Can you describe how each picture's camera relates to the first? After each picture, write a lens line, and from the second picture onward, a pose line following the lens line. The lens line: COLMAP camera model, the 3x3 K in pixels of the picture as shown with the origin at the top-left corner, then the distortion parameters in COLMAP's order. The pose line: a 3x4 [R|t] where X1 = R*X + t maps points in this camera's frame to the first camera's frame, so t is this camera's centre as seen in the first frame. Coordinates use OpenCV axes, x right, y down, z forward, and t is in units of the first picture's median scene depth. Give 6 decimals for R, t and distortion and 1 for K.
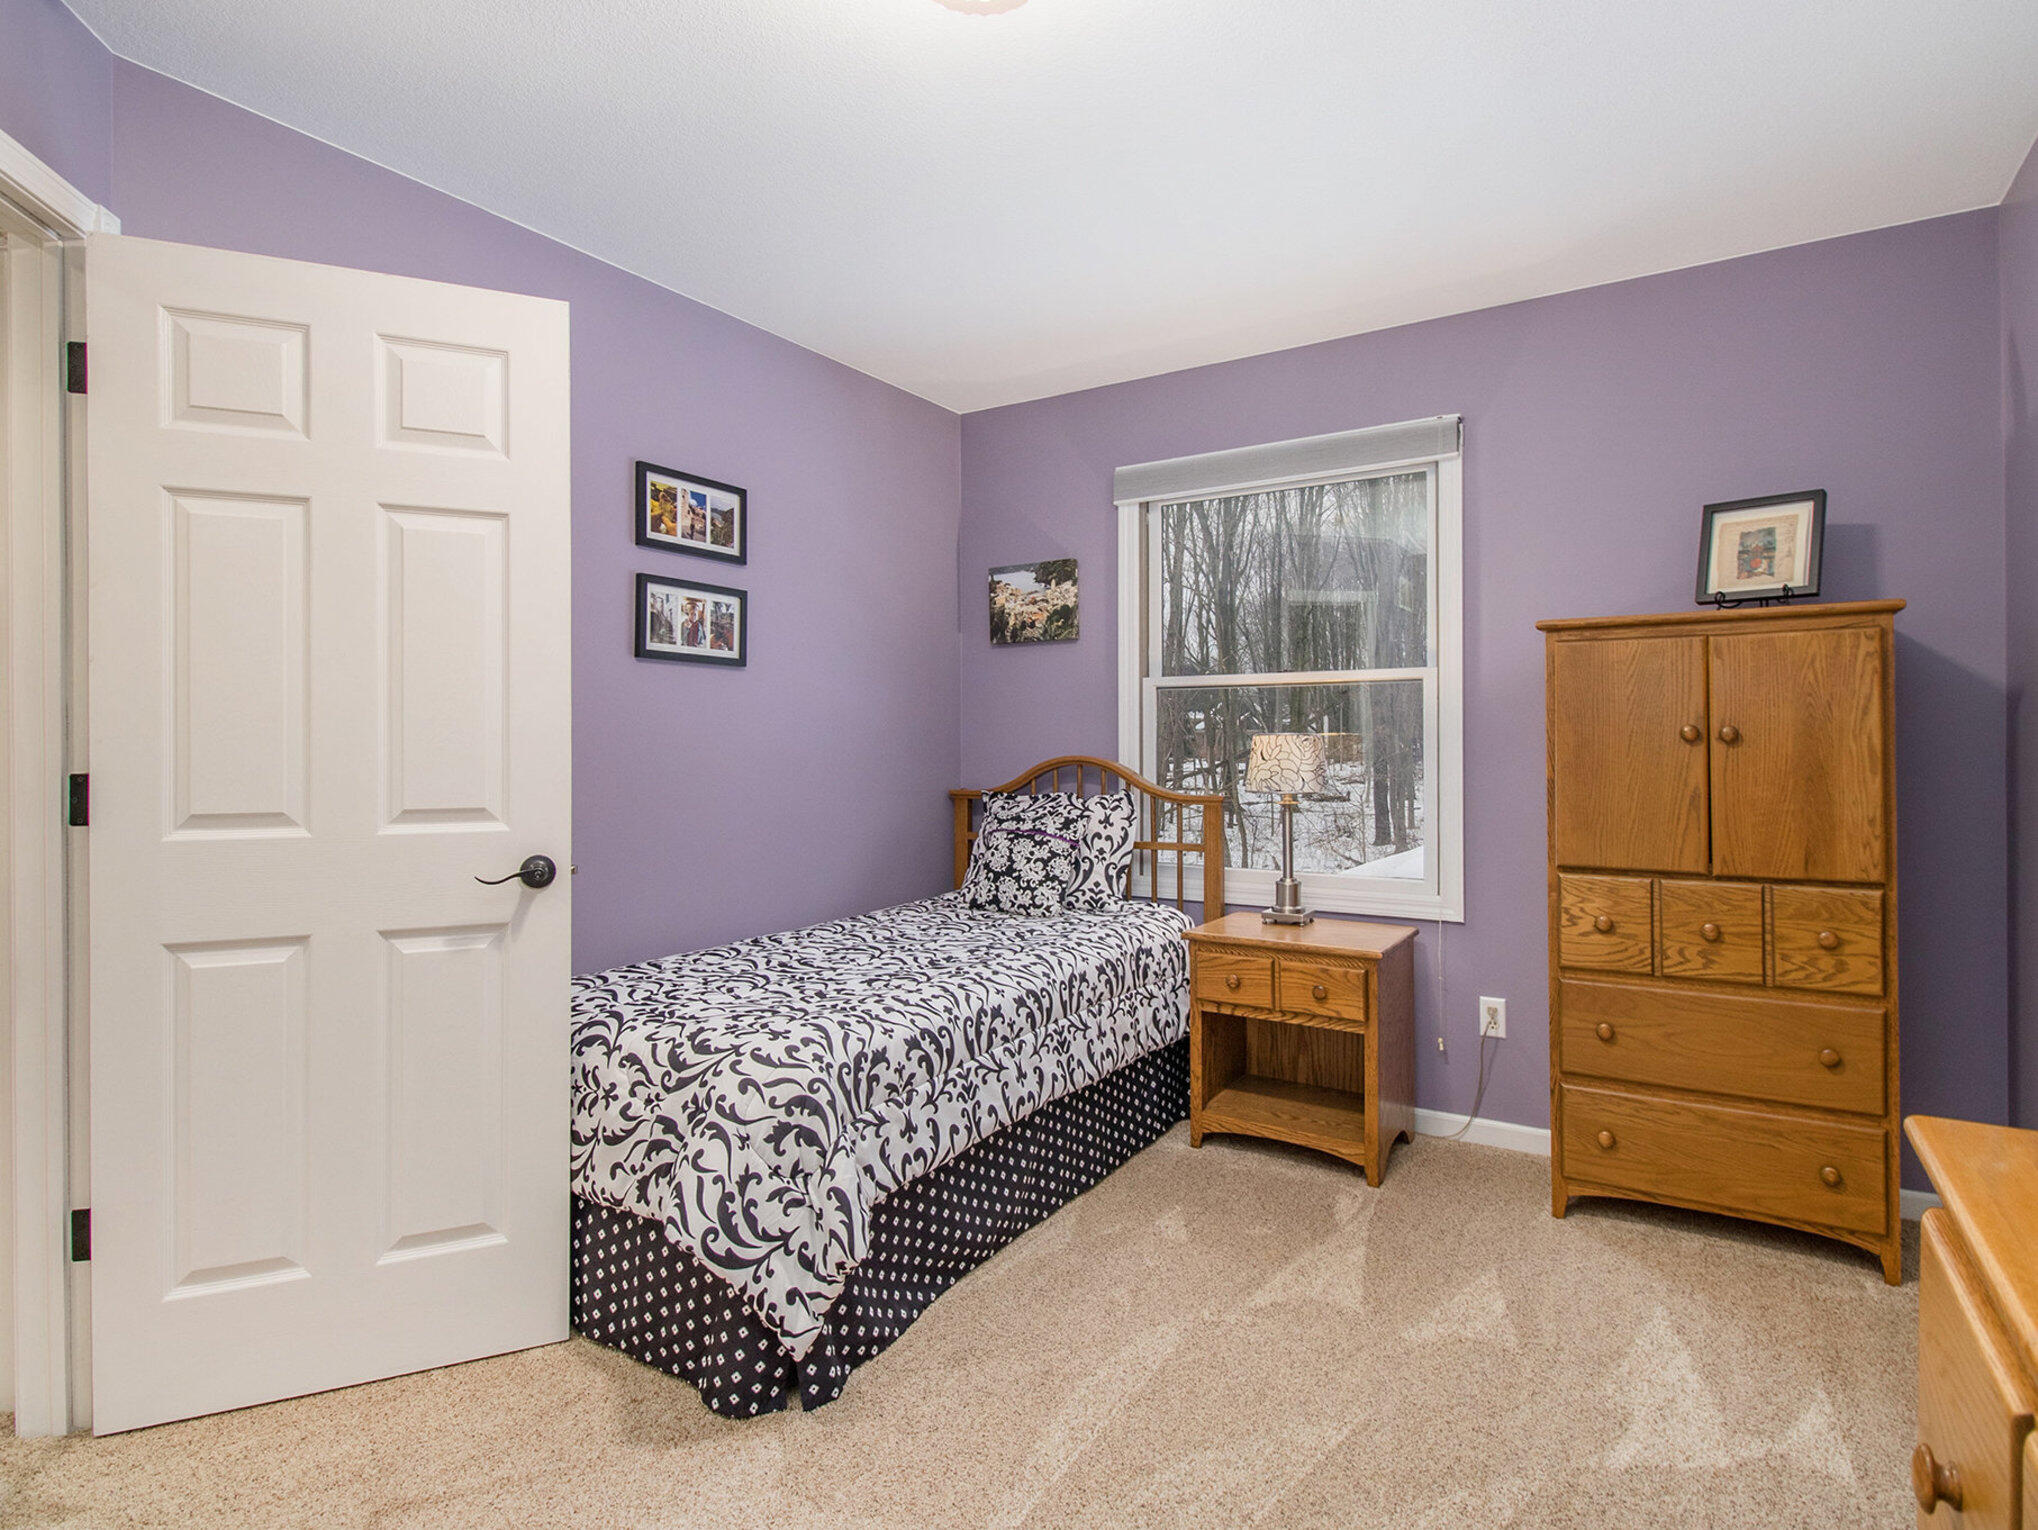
lens RADIAL K [[1098.7, 0, 1038.7], [0, 1098.7, 754.4], [0, 0, 1]] dist [0.018911, -0.002317]
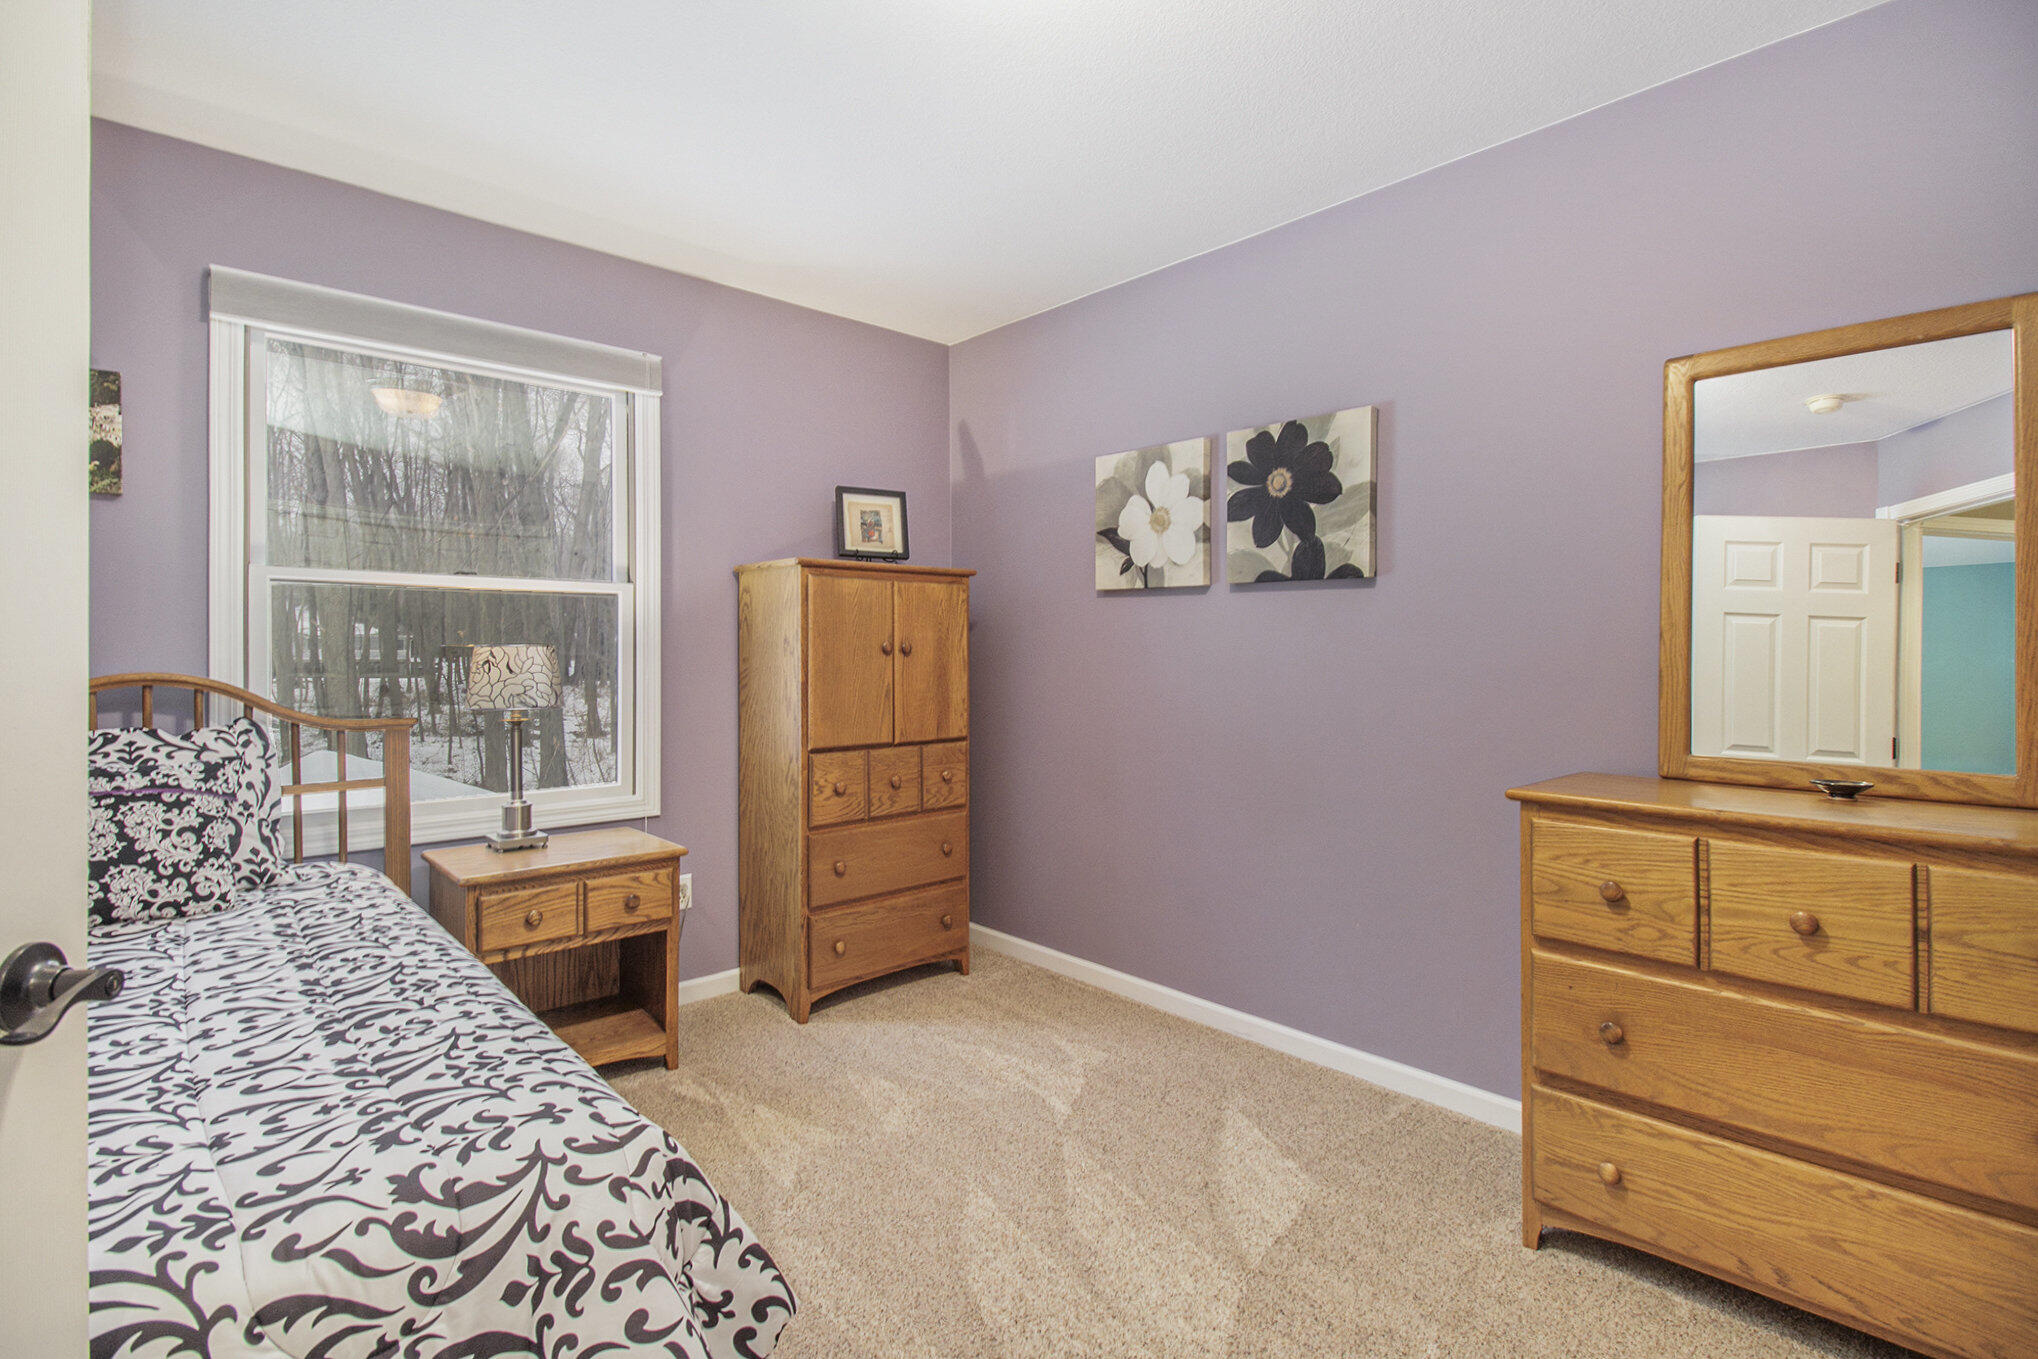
lens RADIAL K [[963.9, 0, 1029.0], [0, 963.9, 659.9], [0, 0, 1]] dist [0.002922, -0.003533]
pose [[0.269617, -0.007233, 0.962941, -0.548595], [0.008438, 0.999951, 0.005149, -0.007046], [-0.962931, 0.006737, 0.269664, 0.456203]]
